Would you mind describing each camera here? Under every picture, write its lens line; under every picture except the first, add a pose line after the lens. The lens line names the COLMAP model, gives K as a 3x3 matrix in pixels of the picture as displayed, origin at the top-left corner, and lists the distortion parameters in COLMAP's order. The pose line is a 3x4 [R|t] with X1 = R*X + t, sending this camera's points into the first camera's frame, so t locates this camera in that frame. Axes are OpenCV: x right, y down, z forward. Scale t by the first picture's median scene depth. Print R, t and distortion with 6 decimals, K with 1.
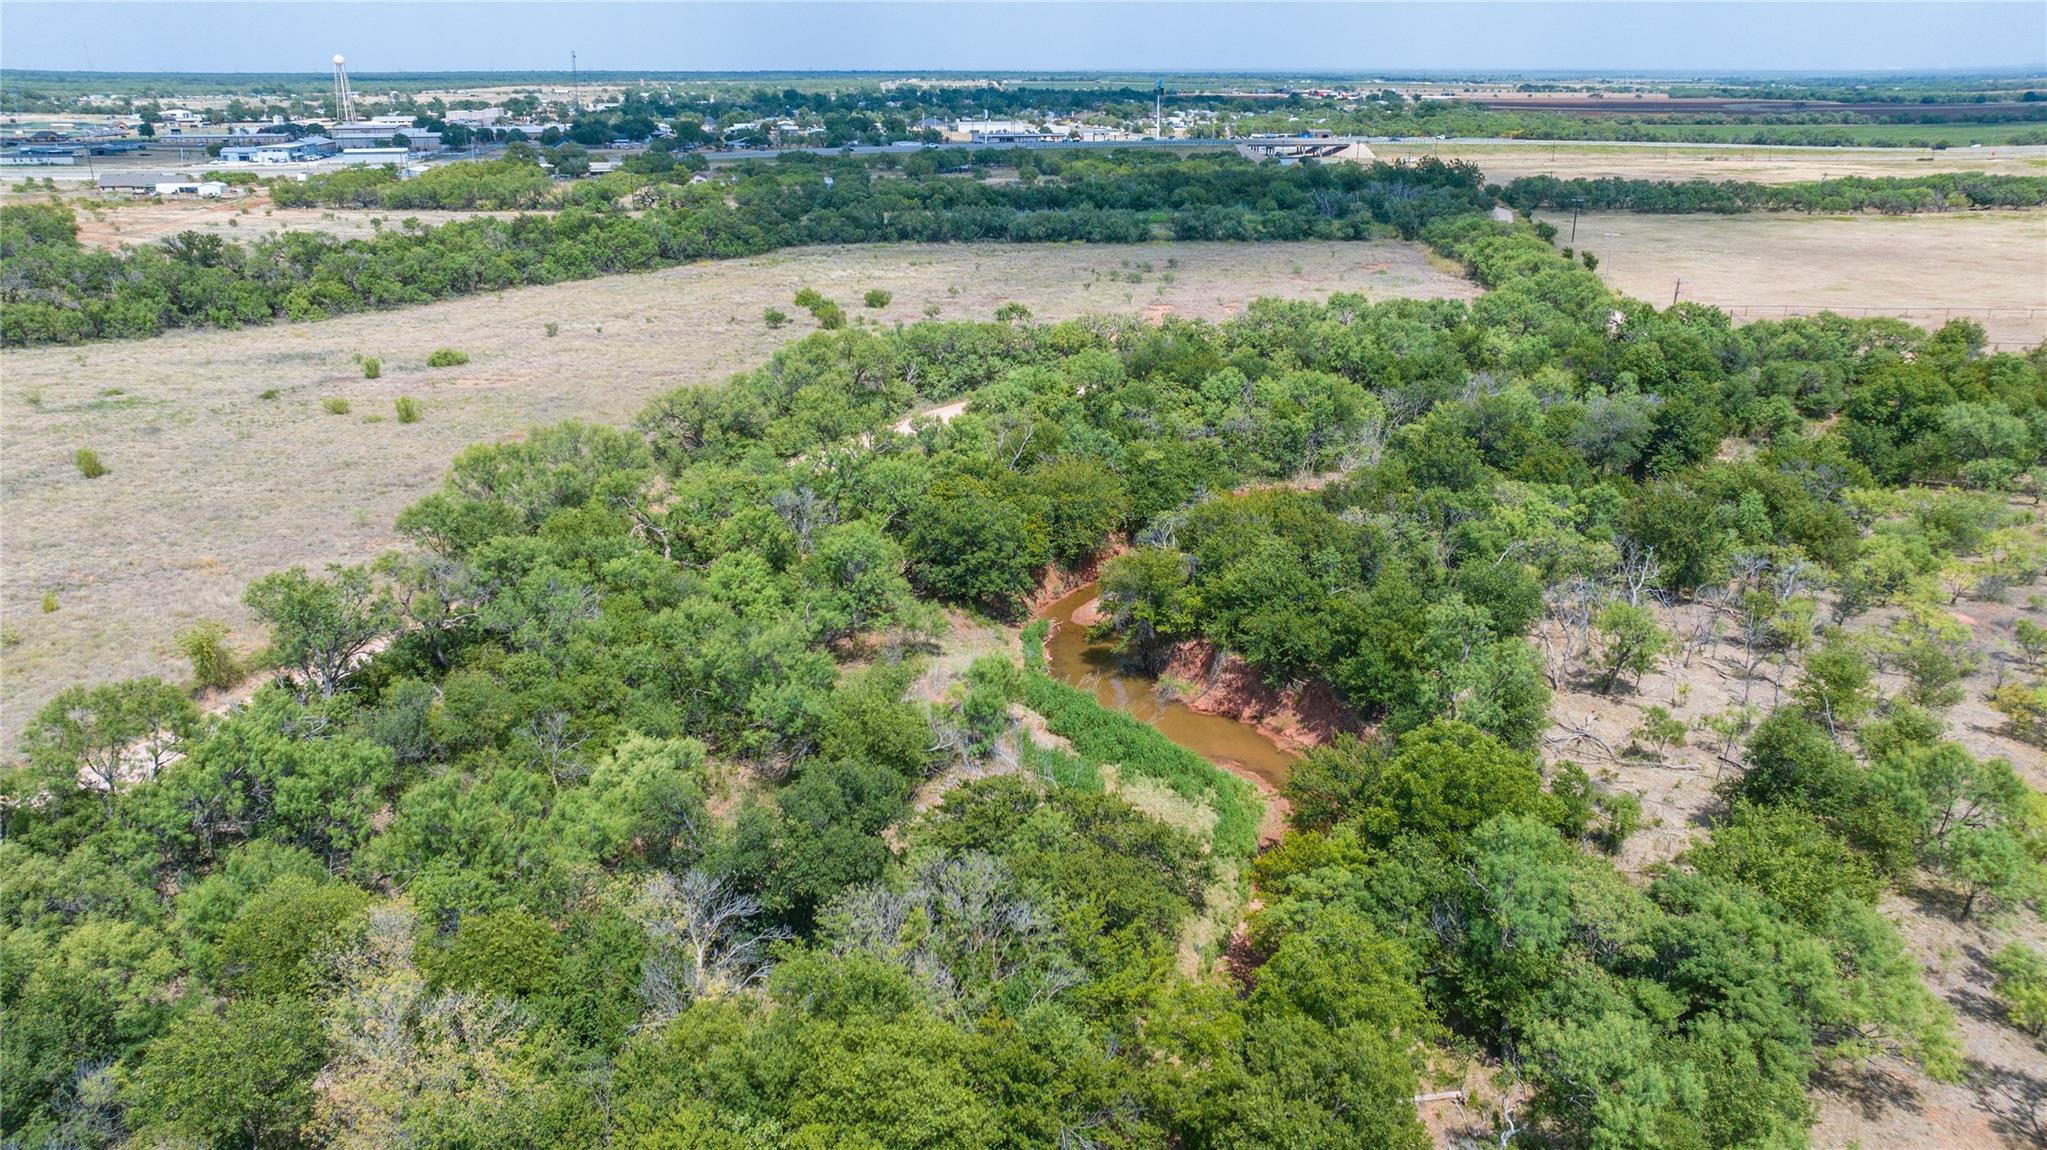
lens RADIAL K [[1382.9, 0, 1019.4], [0, 1382.9, 578.0], [0, 0, 1]] dist [-0.011288, 0.000929]
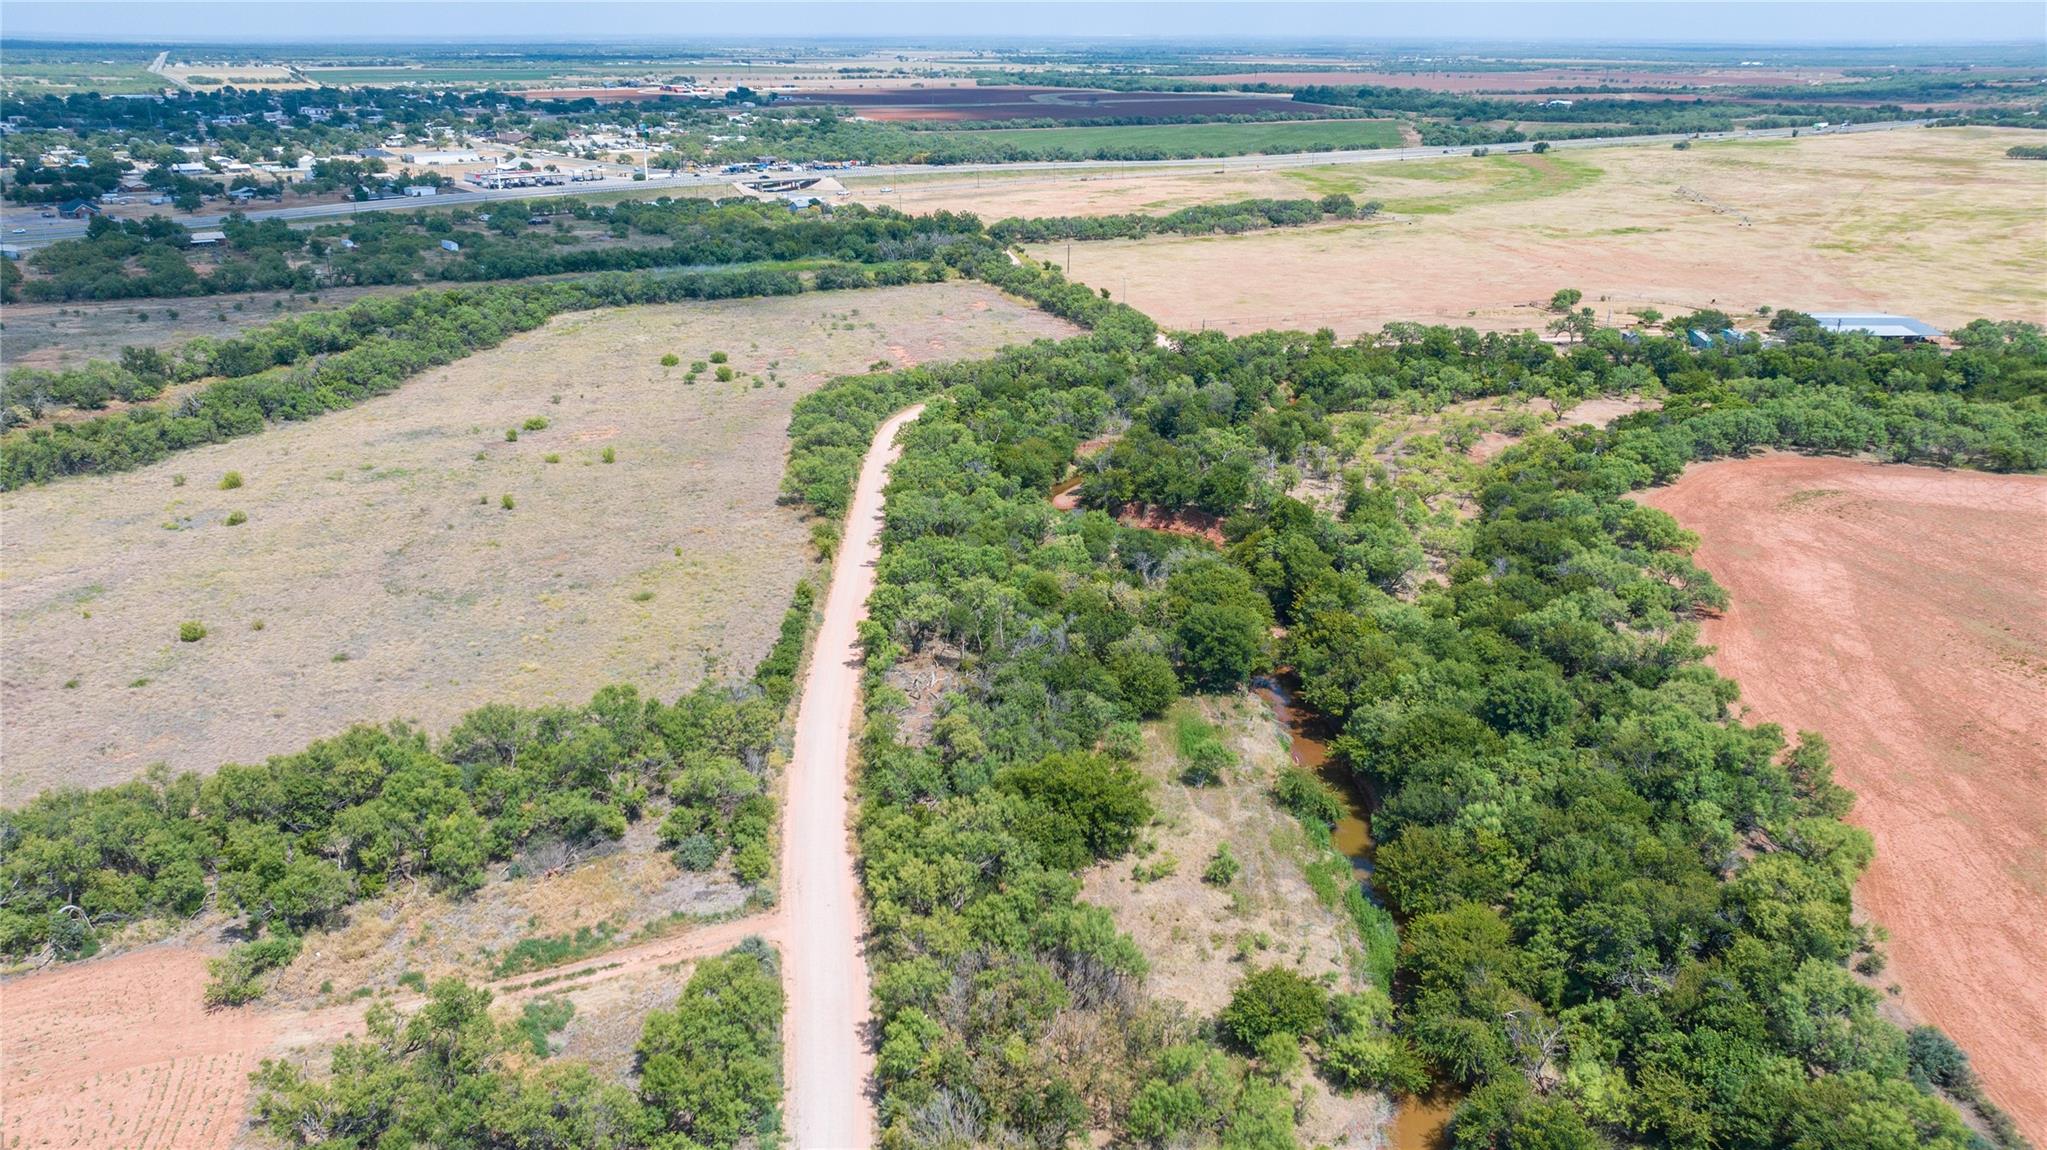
lens RADIAL K [[1382.9, 0, 1025.9], [0, 1382.9, 573.1], [0, 0, 1]] dist [-0.011288, 0.000929]
pose [[0.898412, -0.145522, 0.414342, -0.682136], [0.142813, 0.989031, 0.037701, 0.030840], [-0.415284, 0.025302, 0.909340, -0.735731]]
